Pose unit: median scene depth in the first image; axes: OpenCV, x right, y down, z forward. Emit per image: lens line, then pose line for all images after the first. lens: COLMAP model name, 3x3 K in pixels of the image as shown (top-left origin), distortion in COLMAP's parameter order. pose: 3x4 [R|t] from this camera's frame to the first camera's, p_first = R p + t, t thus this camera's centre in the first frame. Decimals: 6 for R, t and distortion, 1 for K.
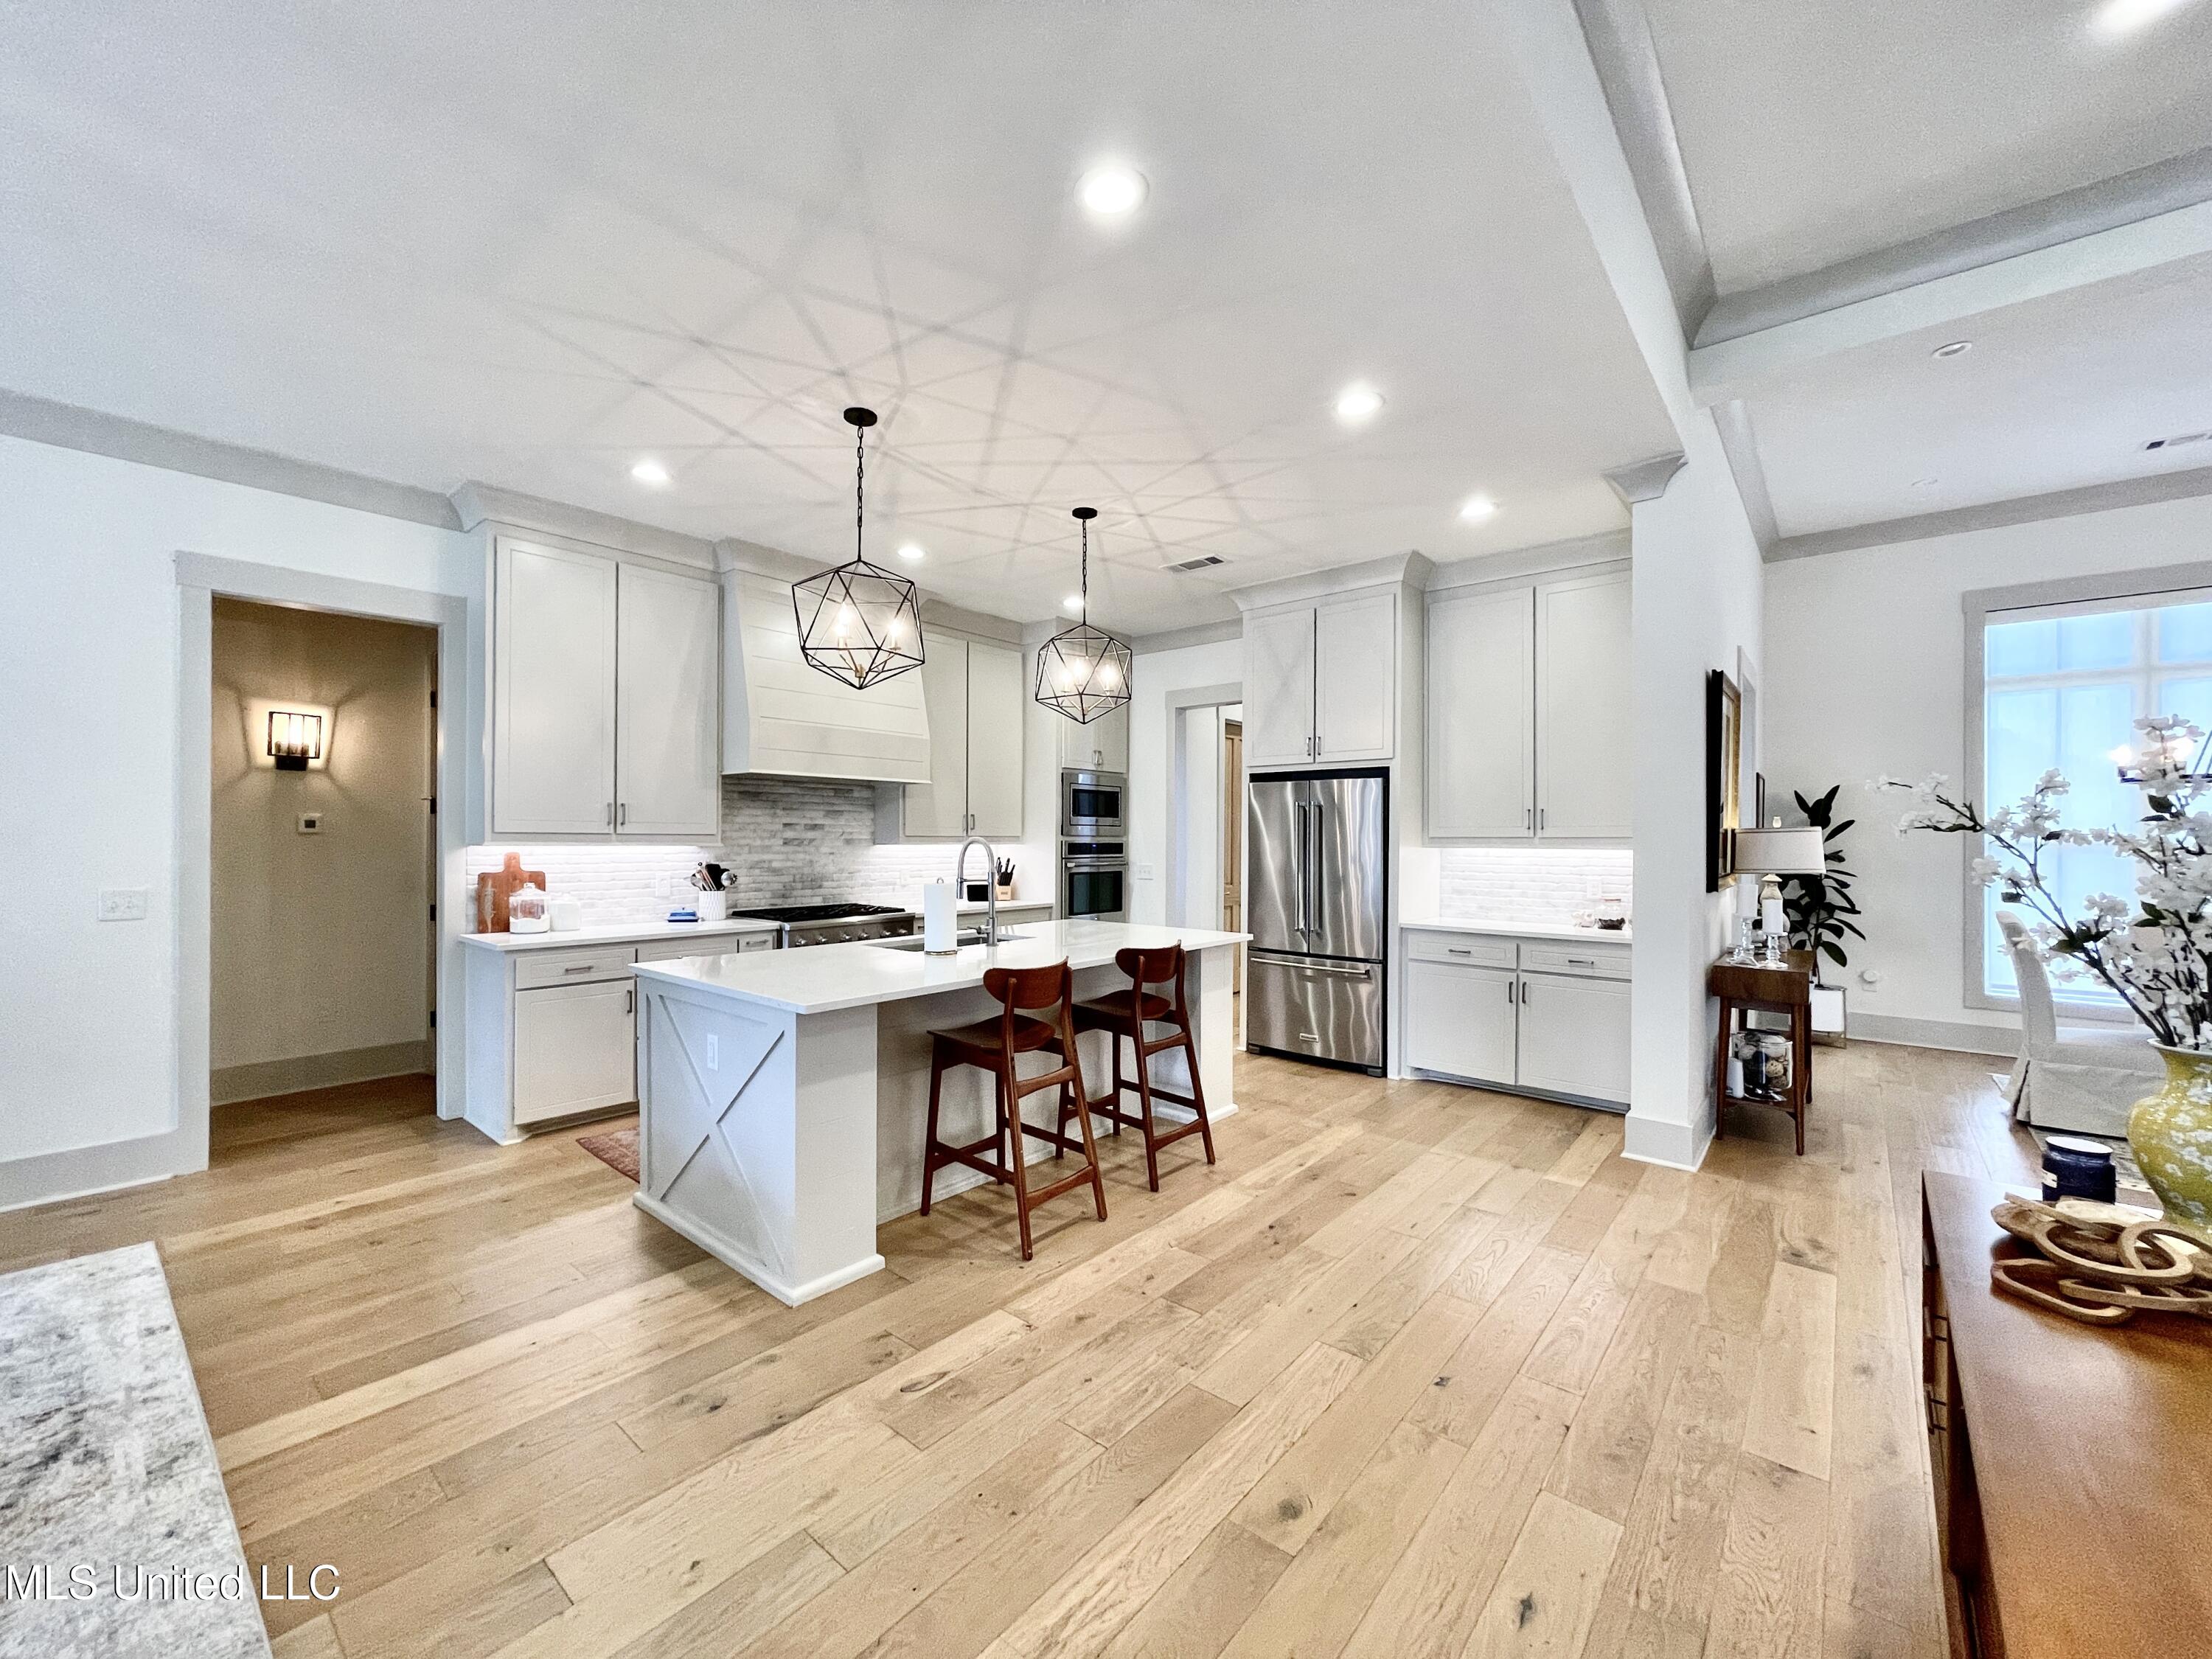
lens RADIAL K [[889.8, 0, 1093.0], [0, 889.8, 836.3], [0, 0, 1]] dist [-0.001361, 0.000470]
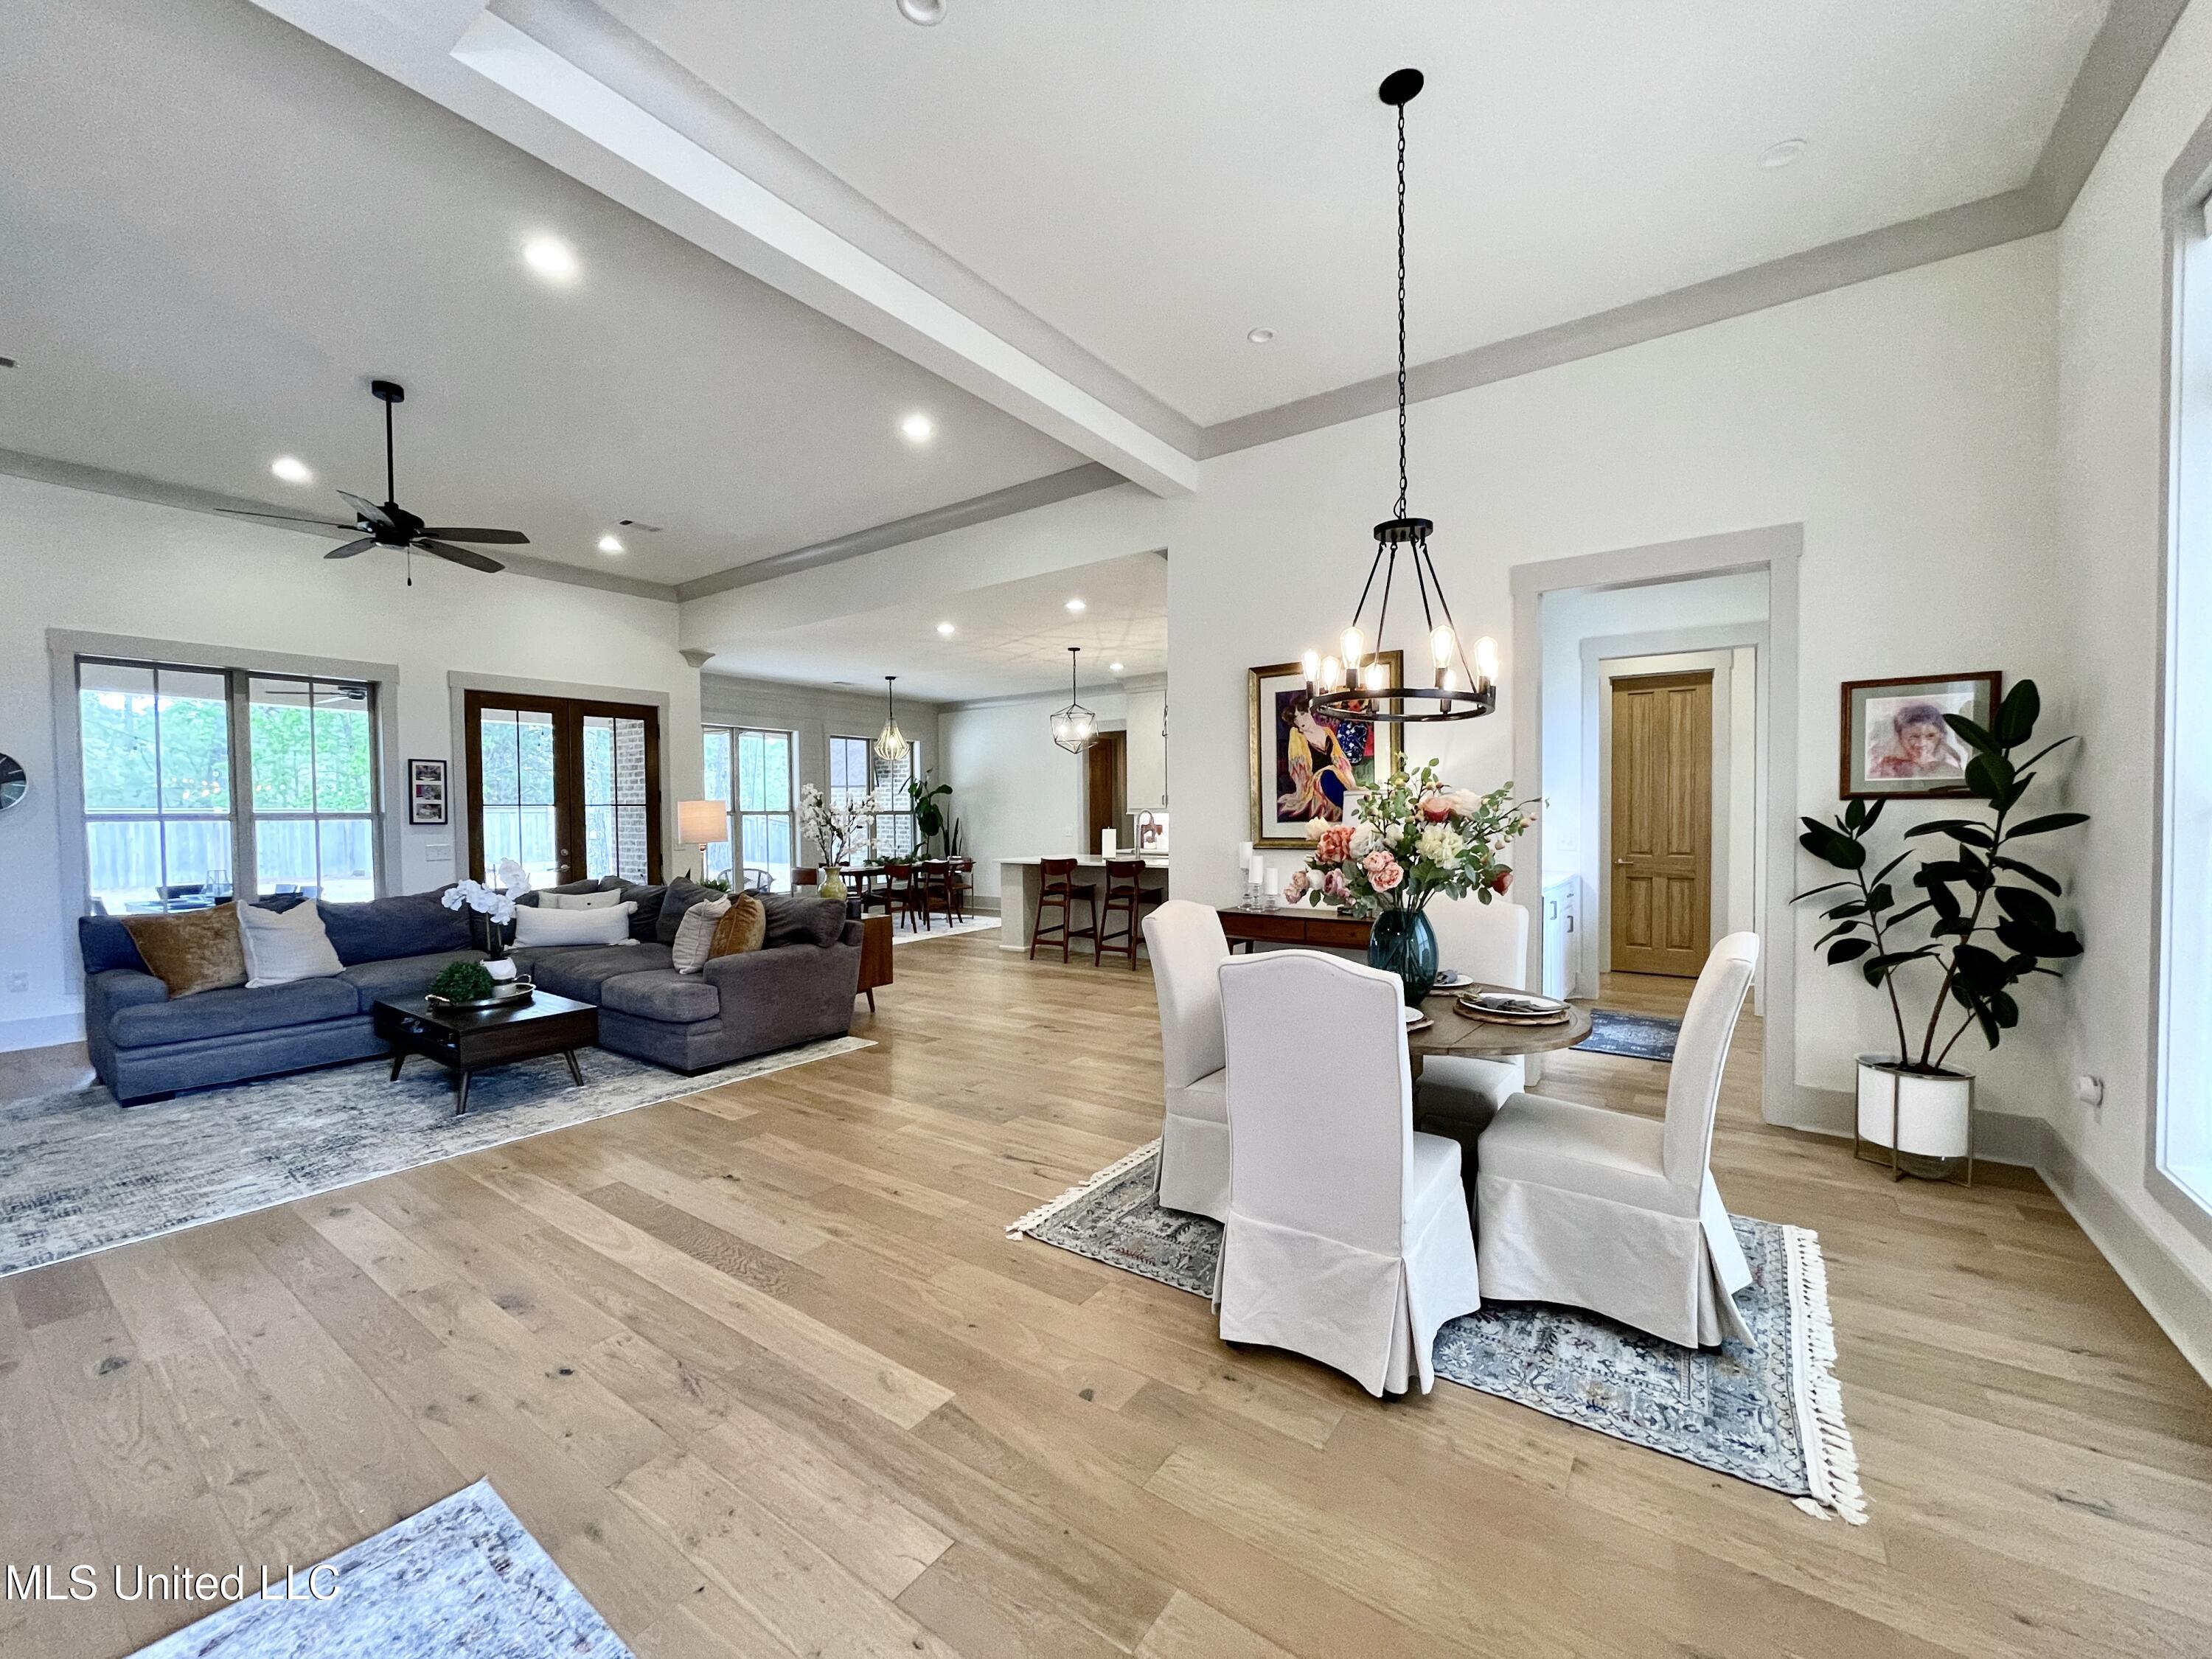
lens RADIAL K [[889.8, 0, 1093.0], [0, 889.8, 836.3], [0, 0, 1]] dist [-0.001361, 0.000470]
pose [[0.087823, 0.022209, -0.995888, 1.860032], [0.013198, 0.999638, 0.023456, 0.013764], [0.996049, -0.015204, 0.087498, 0.647563]]
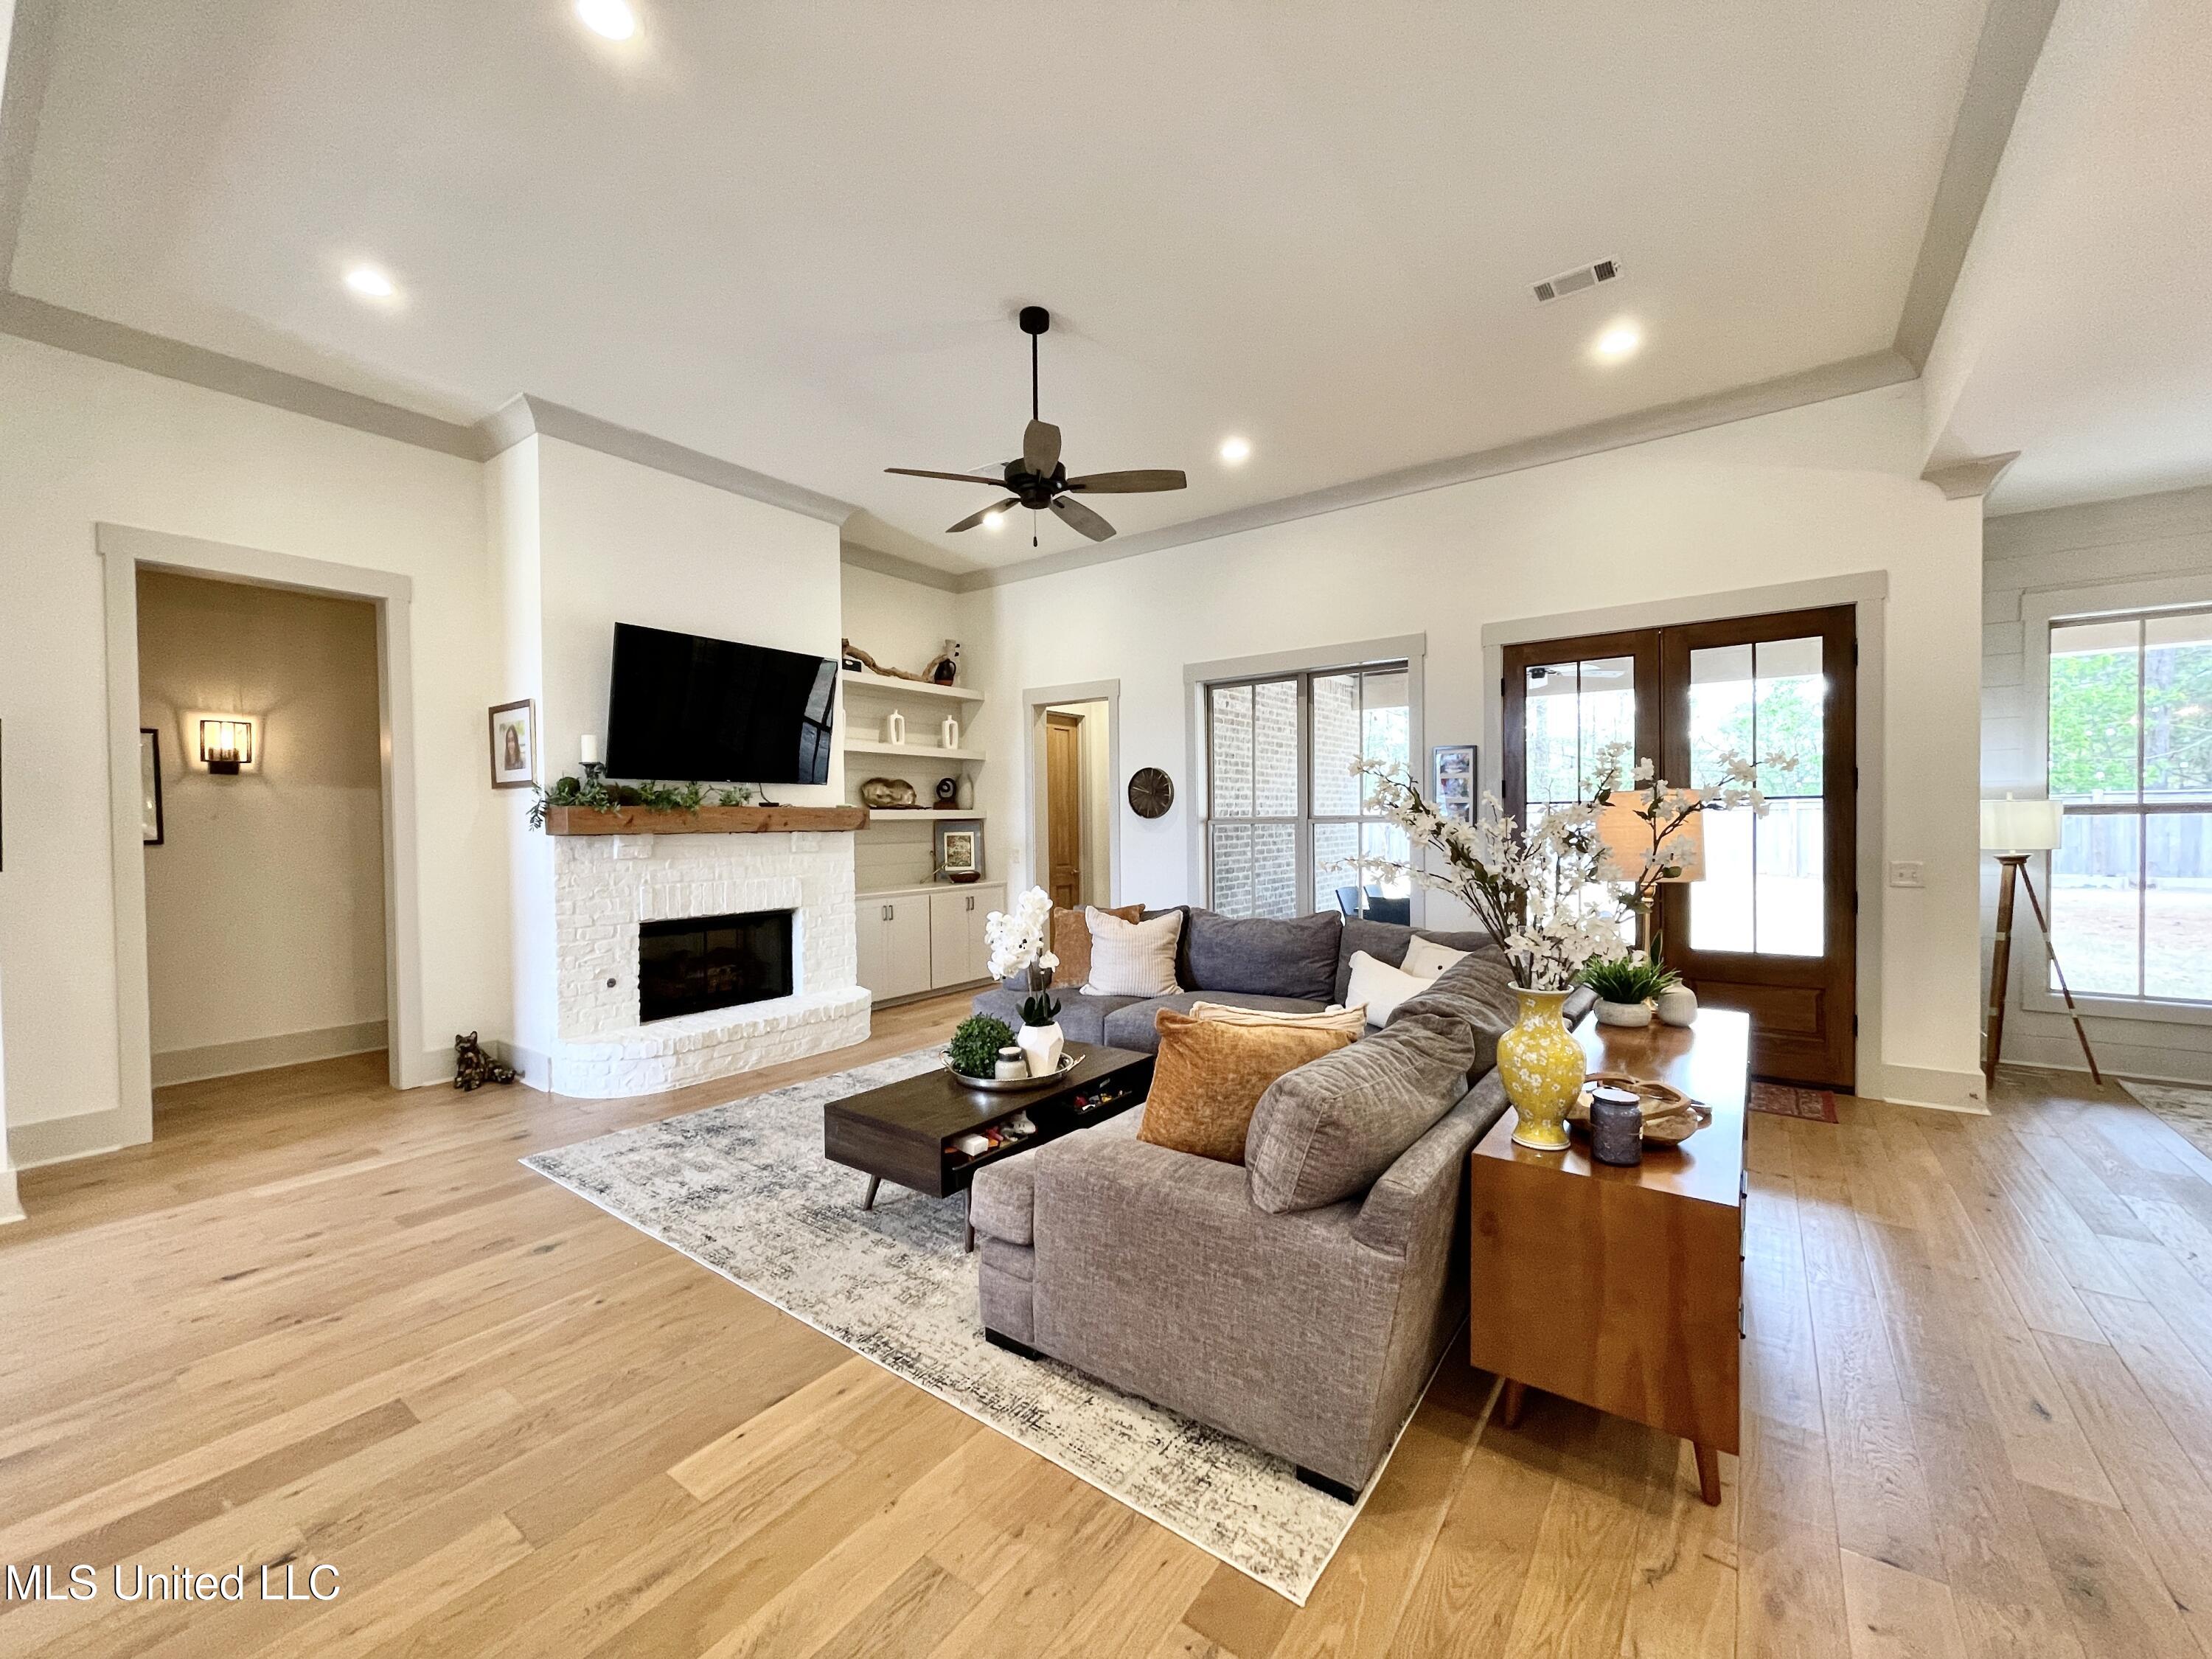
lens RADIAL K [[889.8, 0, 1093.0], [0, 889.8, 836.3], [0, 0, 1]] dist [-0.001361, 0.000470]
pose [[-0.997276, 0.010384, -0.073020, 0.727870], [0.009420, 0.999864, 0.013527, 0.001497], [0.073150, 0.012802, -0.997239, 0.809300]]
